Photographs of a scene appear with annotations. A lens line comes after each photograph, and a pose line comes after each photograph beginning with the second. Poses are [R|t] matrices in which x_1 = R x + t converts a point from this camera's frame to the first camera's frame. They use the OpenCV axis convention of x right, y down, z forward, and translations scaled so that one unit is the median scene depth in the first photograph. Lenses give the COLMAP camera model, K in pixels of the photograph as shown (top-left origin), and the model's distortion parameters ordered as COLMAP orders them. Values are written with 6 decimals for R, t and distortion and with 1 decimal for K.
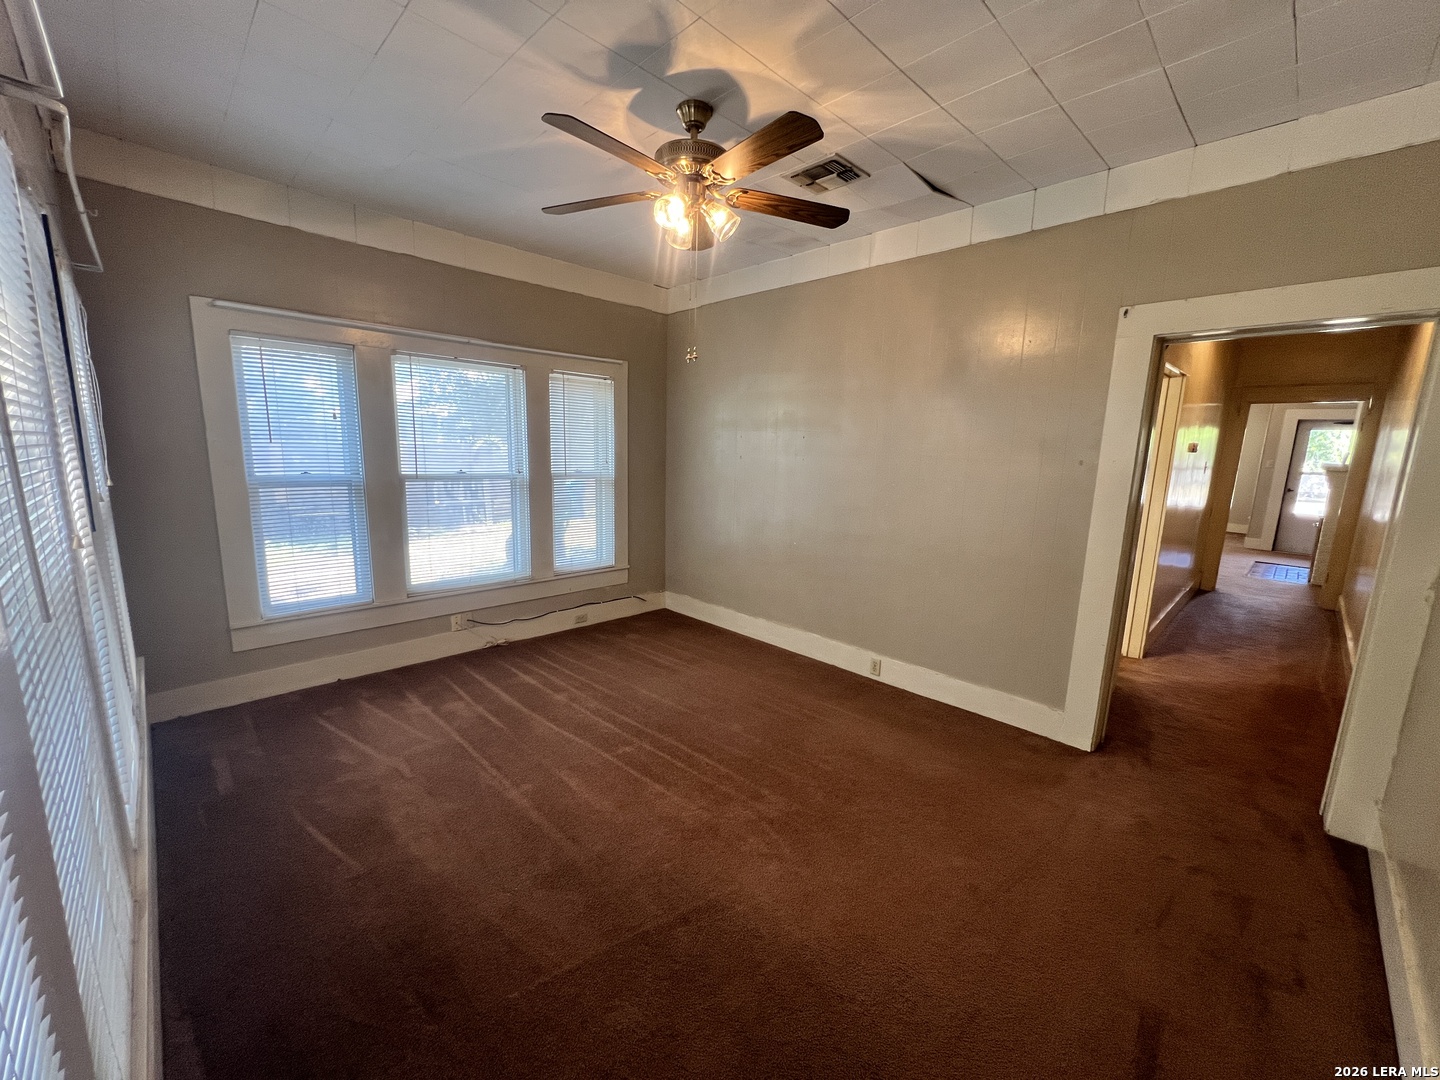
lens RADIAL K [[577.2, 0, 726.2], [0, 577.2, 533.2], [0, 0, 1]] dist [-0.002752, 0.000038]
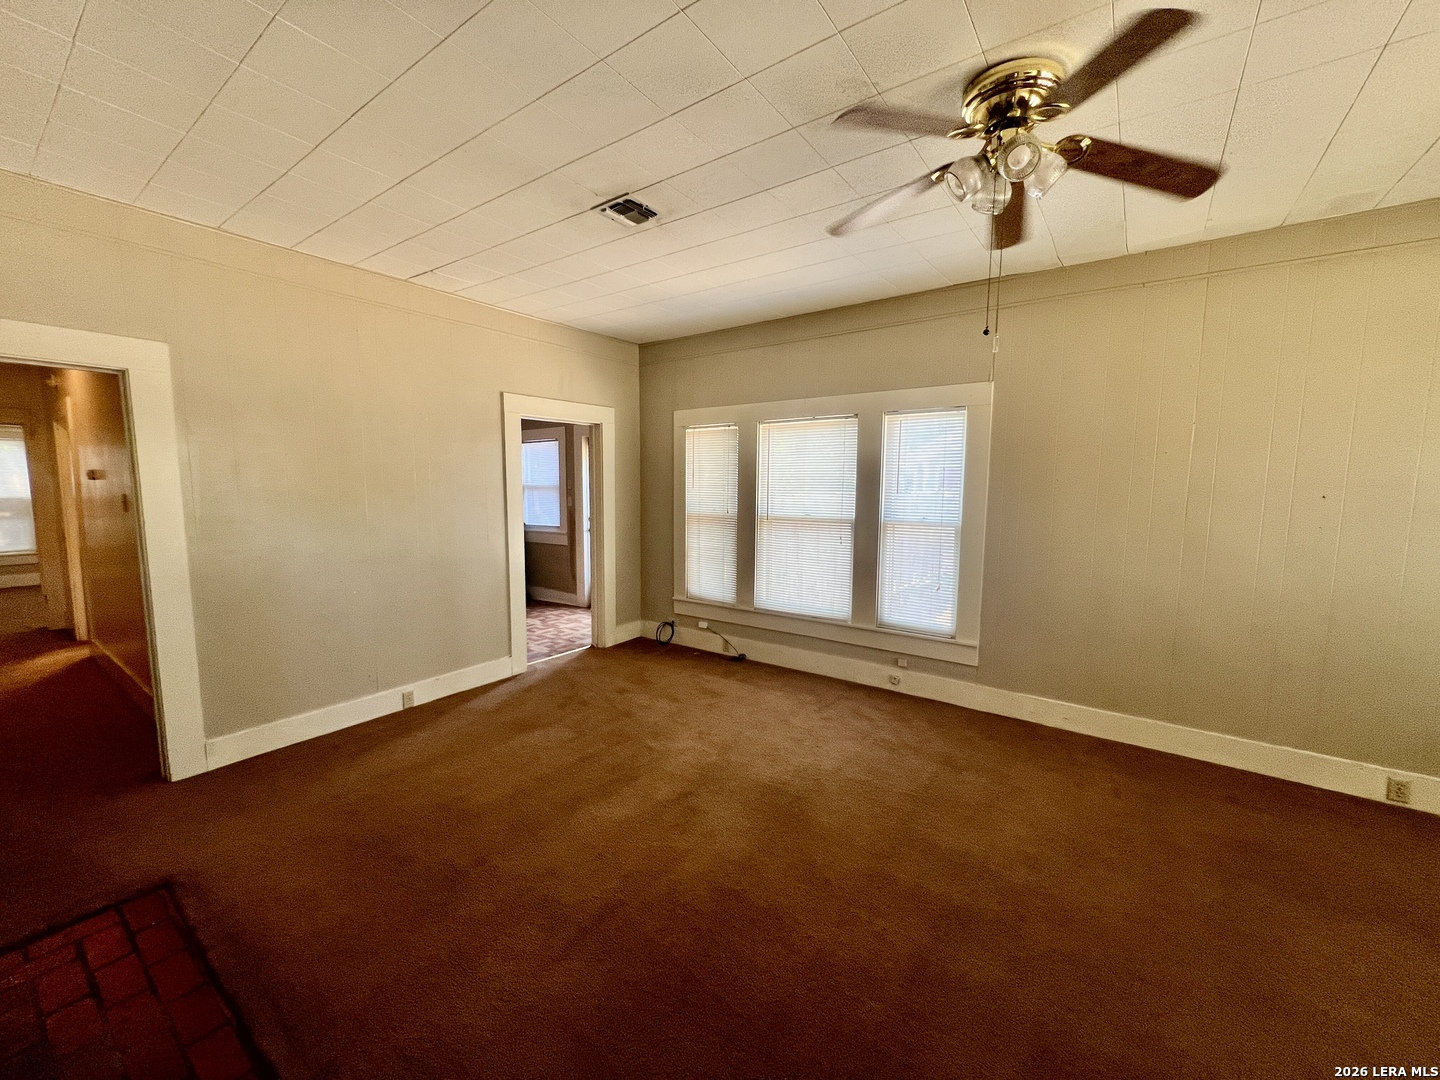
lens RADIAL K [[577.2, 0, 720.4], [0, 577.2, 546.8], [0, 0, 1]] dist [-0.002752, 0.000038]
pose [[0.173617, 0.077428, -0.981765, 0.726191], [-0.143331, 0.988276, 0.052595, -0.086138], [0.974327, 0.131586, 0.182679, 0.704295]]
